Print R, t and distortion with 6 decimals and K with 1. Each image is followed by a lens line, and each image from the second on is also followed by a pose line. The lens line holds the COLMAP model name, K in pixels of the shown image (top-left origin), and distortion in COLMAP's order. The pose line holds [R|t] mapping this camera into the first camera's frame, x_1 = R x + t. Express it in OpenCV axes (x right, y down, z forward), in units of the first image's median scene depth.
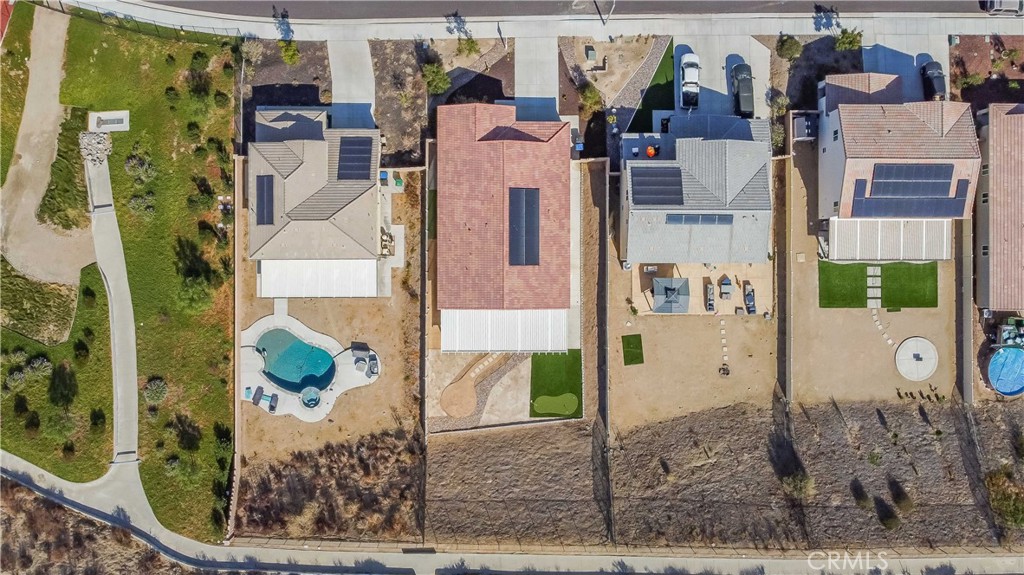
lens RADIAL K [[759.9, 0, 458.1], [0, 759.9, 260.2], [0, 0, 1]] dist [0.004482, -0.018975]
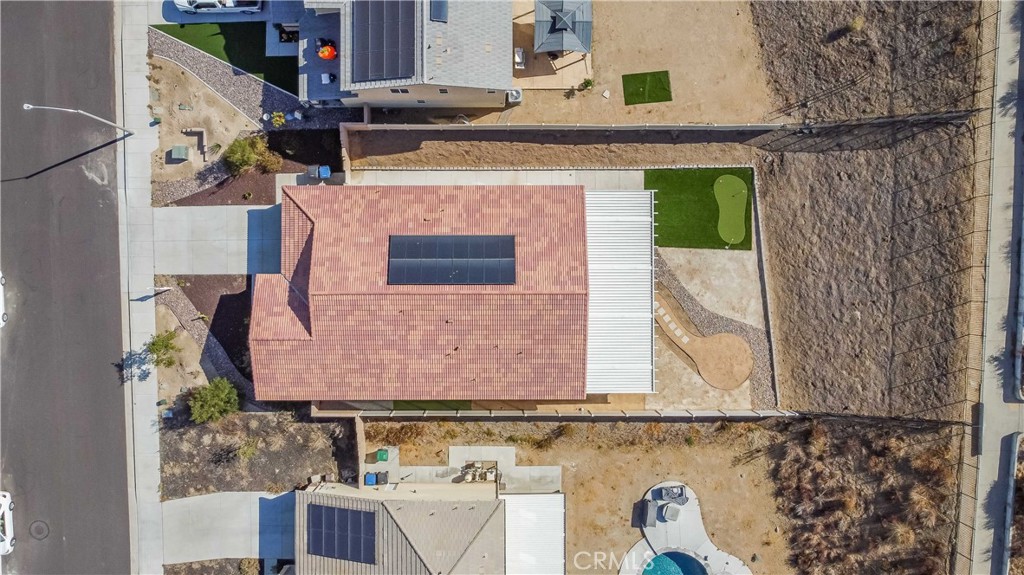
lens RADIAL K [[695.3, 0, 494.3], [0, 695.3, 288.2], [0, 0, 1]] dist [-0.012873, -0.003123]
pose [[-0.003027, -0.999669, 0.025544, 0.048852], [0.999829, -0.002559, 0.018321, -0.019392], [-0.018249, 0.025595, 0.999506, 0.427791]]
